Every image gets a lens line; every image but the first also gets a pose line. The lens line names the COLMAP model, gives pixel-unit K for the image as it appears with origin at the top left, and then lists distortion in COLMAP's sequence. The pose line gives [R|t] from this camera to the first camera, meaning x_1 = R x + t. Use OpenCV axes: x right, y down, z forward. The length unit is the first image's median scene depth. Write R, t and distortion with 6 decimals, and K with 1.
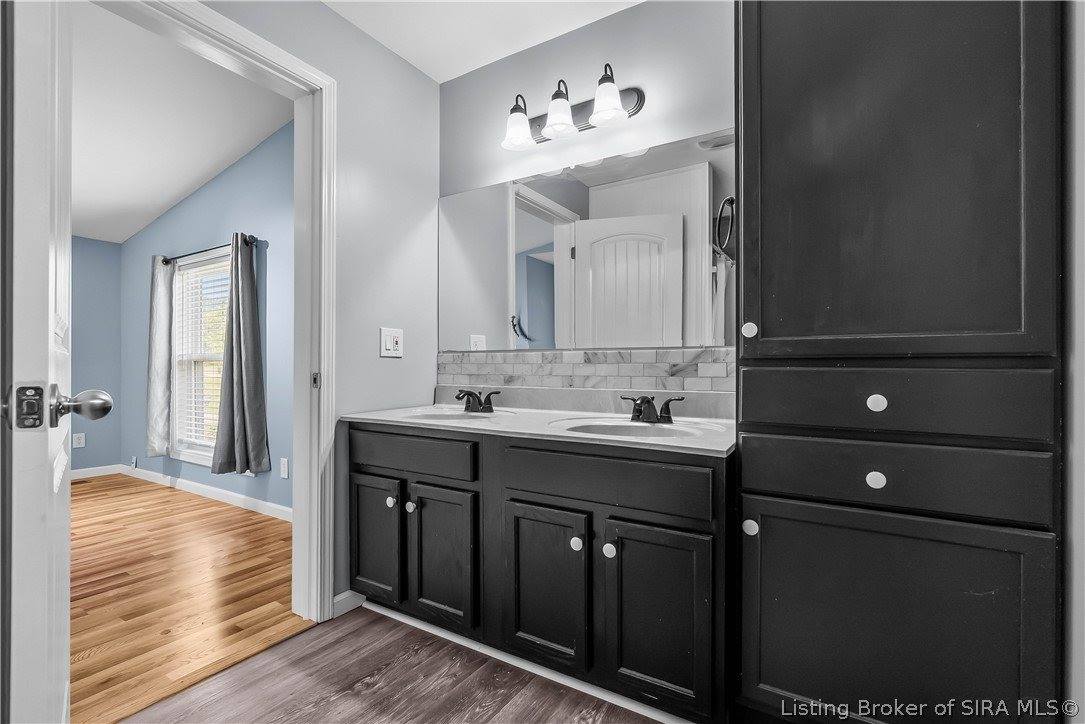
lens RADIAL K [[497.4, 0, 542.5], [0, 497.4, 362.0], [0, 0, 1]] dist [-0.003255, 0.000092]
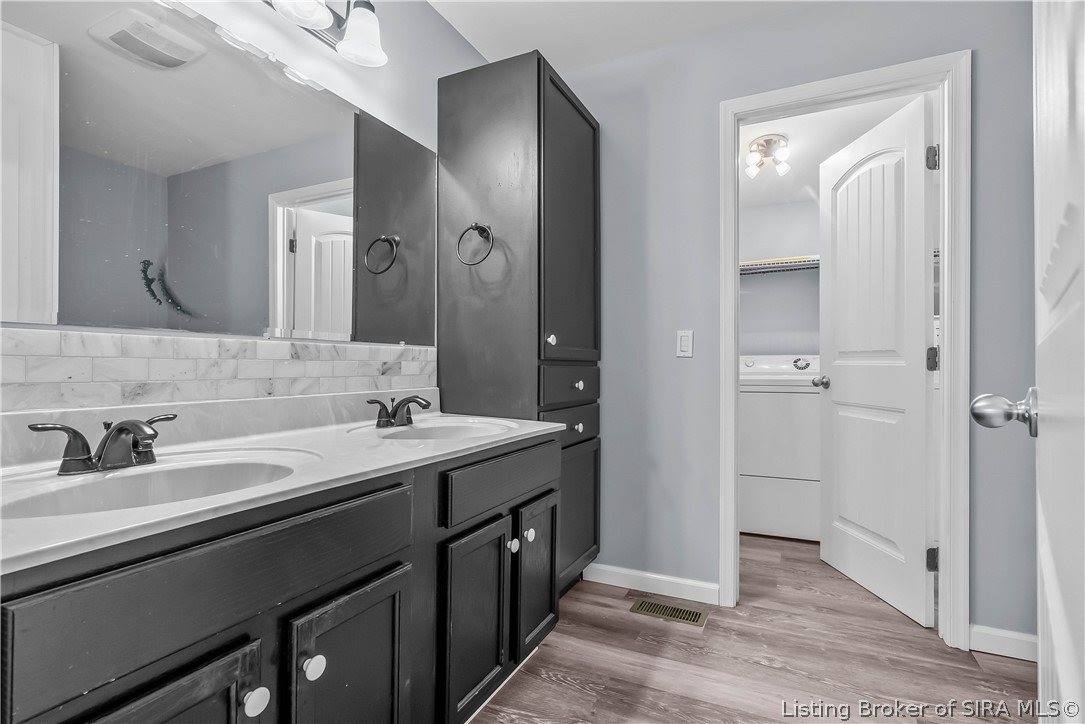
lens RADIAL K [[509.8, 0, 542.5], [0, 509.8, 362.0], [0, 0, 1]] dist [-0.013509, 0.006205]
pose [[-0.062136, 0.007486, 0.998040, -0.634311], [-0.007434, 0.999941, -0.007963, 0.009094], [-0.998040, -0.007914, -0.062076, 0.700633]]
